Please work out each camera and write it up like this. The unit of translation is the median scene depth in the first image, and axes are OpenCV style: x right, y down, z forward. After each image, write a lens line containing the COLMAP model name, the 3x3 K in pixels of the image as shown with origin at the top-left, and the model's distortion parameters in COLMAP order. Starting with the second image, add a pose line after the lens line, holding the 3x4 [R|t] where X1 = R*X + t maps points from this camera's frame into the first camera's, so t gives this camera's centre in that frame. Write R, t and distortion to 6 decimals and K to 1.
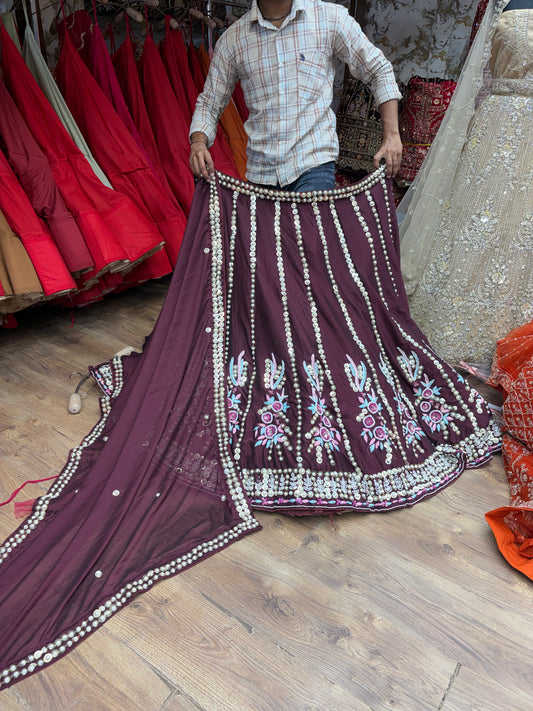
lens RADIAL K [[542.3, 0, 259.9], [0, 542.3, 357.4], [0, 0, 1]] dist [0.056032, -0.063663]
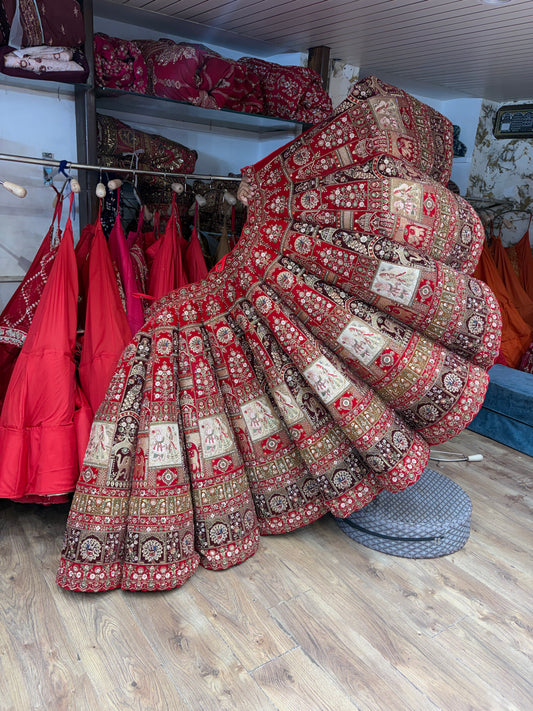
lens RADIAL K [[542.3, 0, 267.3], [0, 542.3, 356.7], [0, 0, 1]] dist [0.056032, -0.063663]
pose [[0.946009, 0.133738, -0.295266, -0.126402], [-0.196200, 0.961347, -0.193176, -0.051253], [0.258018, 0.240677, 0.935682, -0.166156]]
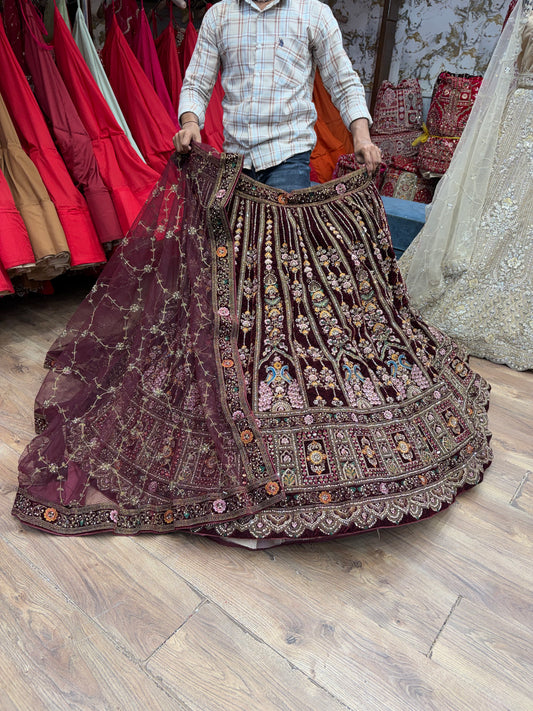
lens RADIAL K [[542.3, 0, 259.9], [0, 542.3, 357.5], [0, 0, 1]] dist [0.056032, -0.063663]
pose [[0.998579, 0.048156, -0.022805, -0.023962], [-0.047996, 0.998819, 0.007520, 0.055959], [0.023140, -0.006415, 0.999712, -0.068783]]
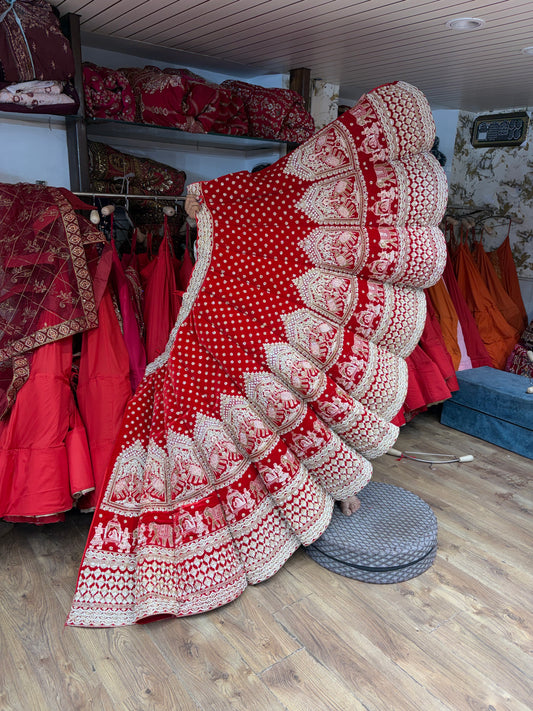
lens RADIAL K [[542.3, 0, 271.6], [0, 542.3, 357.8], [0, 0, 1]] dist [0.056032, -0.063663]
pose [[0.956387, 0.093363, -0.276780, -0.117065], [-0.153887, 0.966430, -0.205745, -0.058277], [0.248280, 0.239365, 0.938649, -0.217486]]
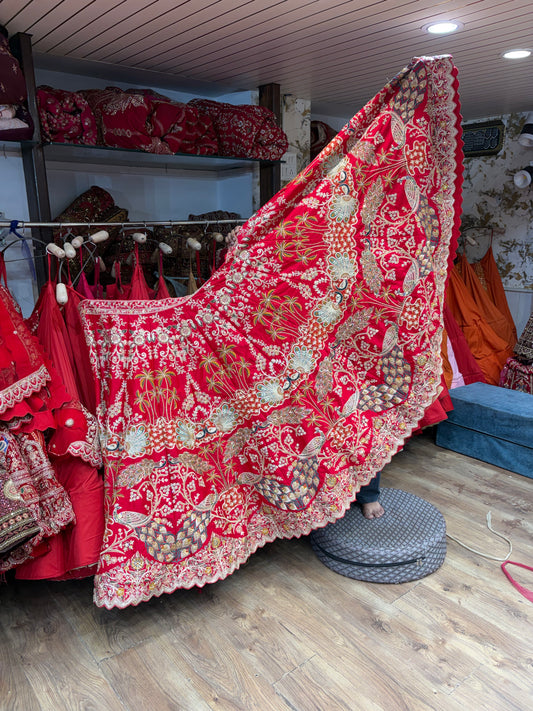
lens RADIAL K [[542.3, 0, 267.6], [0, 542.3, 359.3], [0, 0, 1]] dist [0.056032, -0.063663]
pose [[0.966357, 0.034710, -0.254851, -0.148767], [-0.097571, 0.966260, -0.238374, -0.110035], [0.237978, 0.255220, 0.937139, -0.132581]]
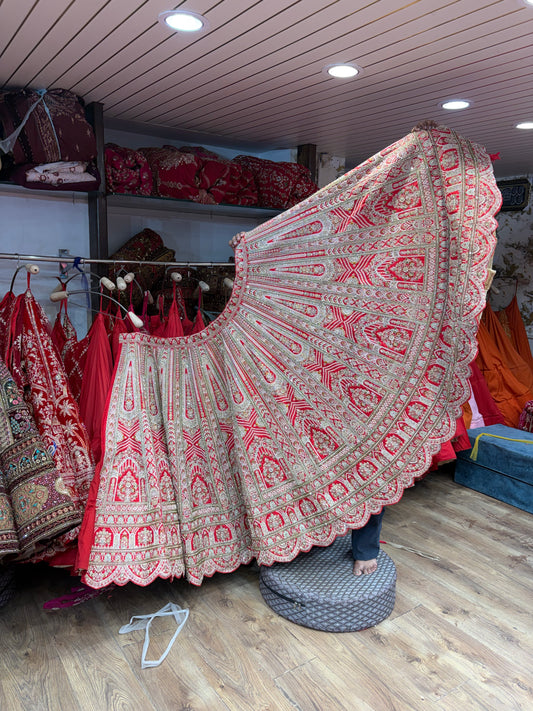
lens RADIAL K [[542.3, 0, 269.4], [0, 542.3, 357.6], [0, 0, 1]] dist [0.056032, -0.063663]
pose [[0.944422, 0.062226, -0.322793, -0.072967], [-0.164132, 0.940031, -0.299001, -0.057761], [0.284830, 0.335364, 0.898000, -0.245218]]
